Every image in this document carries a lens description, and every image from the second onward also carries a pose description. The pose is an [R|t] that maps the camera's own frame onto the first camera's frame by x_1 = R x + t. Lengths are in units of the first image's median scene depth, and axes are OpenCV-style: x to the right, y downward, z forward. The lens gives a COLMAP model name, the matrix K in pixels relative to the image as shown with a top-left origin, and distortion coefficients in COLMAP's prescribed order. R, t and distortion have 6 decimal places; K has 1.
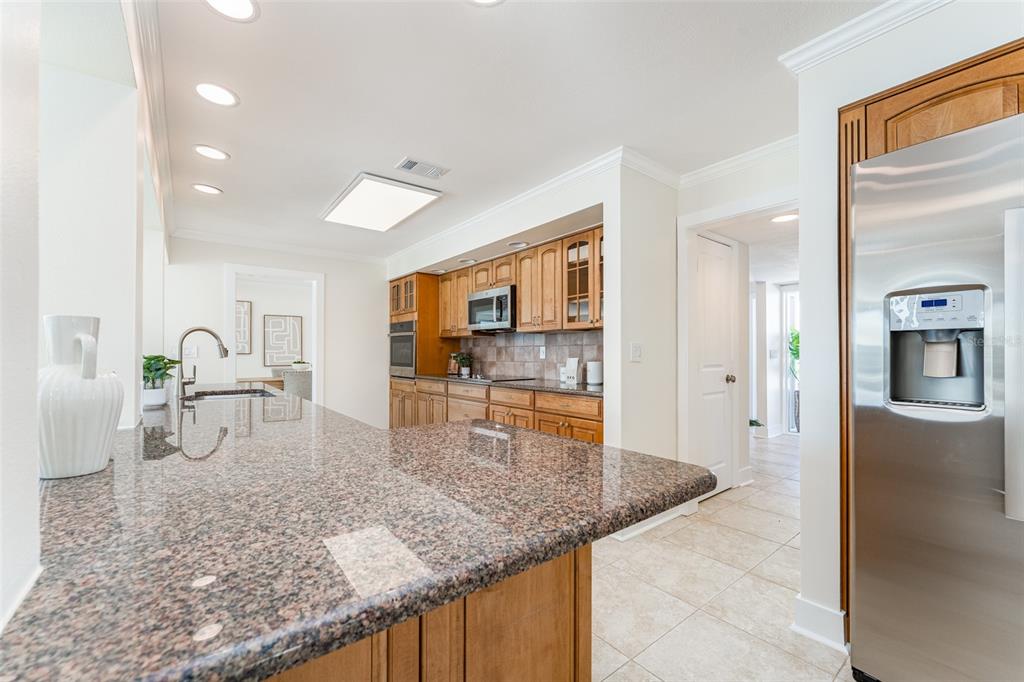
lens RADIAL K [[415.5, 0, 514.9], [0, 415.5, 347.0], [0, 0, 1]] dist [-0.000267, 0.000006]
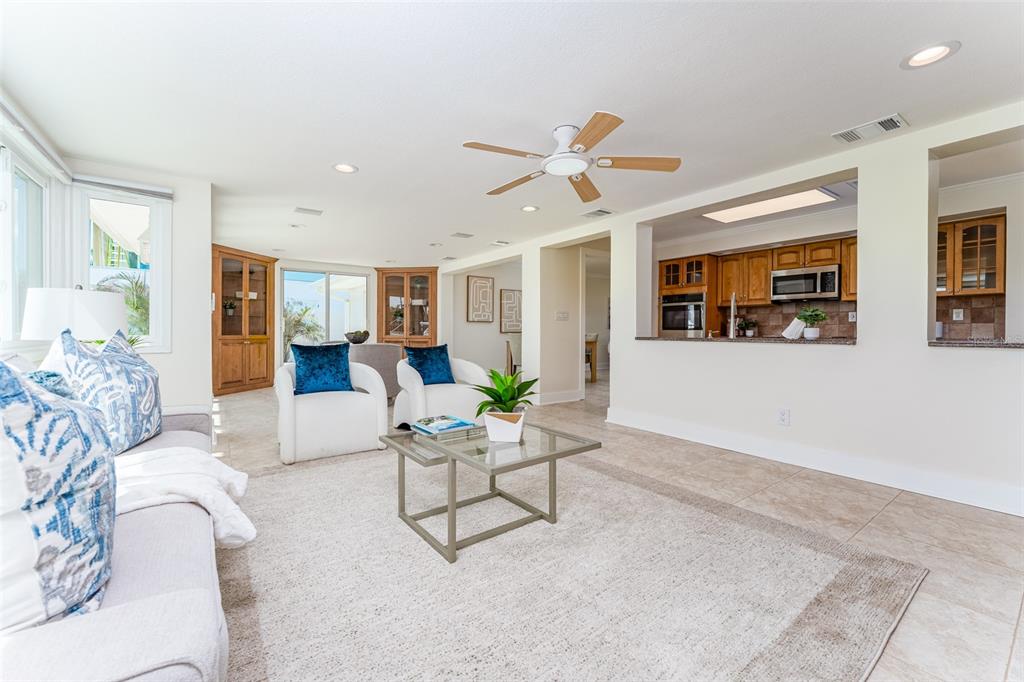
lens RADIAL K [[415.5, 0, 509.1], [0, 415.5, 333.8], [0, 0, 1]] dist [-0.000267, 0.000006]
pose [[0.999422, 0.006796, -0.033296, -0.892423], [-0.006197, 0.999818, 0.018054, 0.046500], [0.033412, -0.017837, 0.999282, -0.303133]]
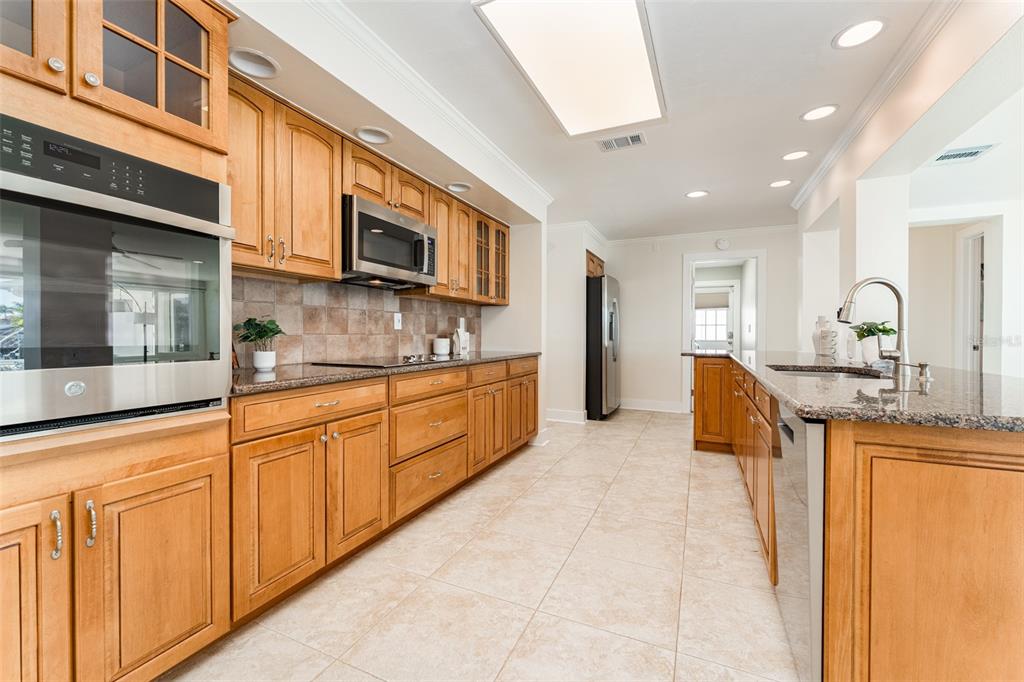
lens RADIAL K [[415.5, 0, 514.6], [0, 415.5, 336.5], [0, 0, 1]] dist [-0.000267, 0.000006]
pose [[-0.468466, -0.009799, 0.883427, -0.645217], [-0.019929, 0.999801, 0.000522, 0.034034], [-0.883257, -0.017361, -0.468568, 1.088897]]
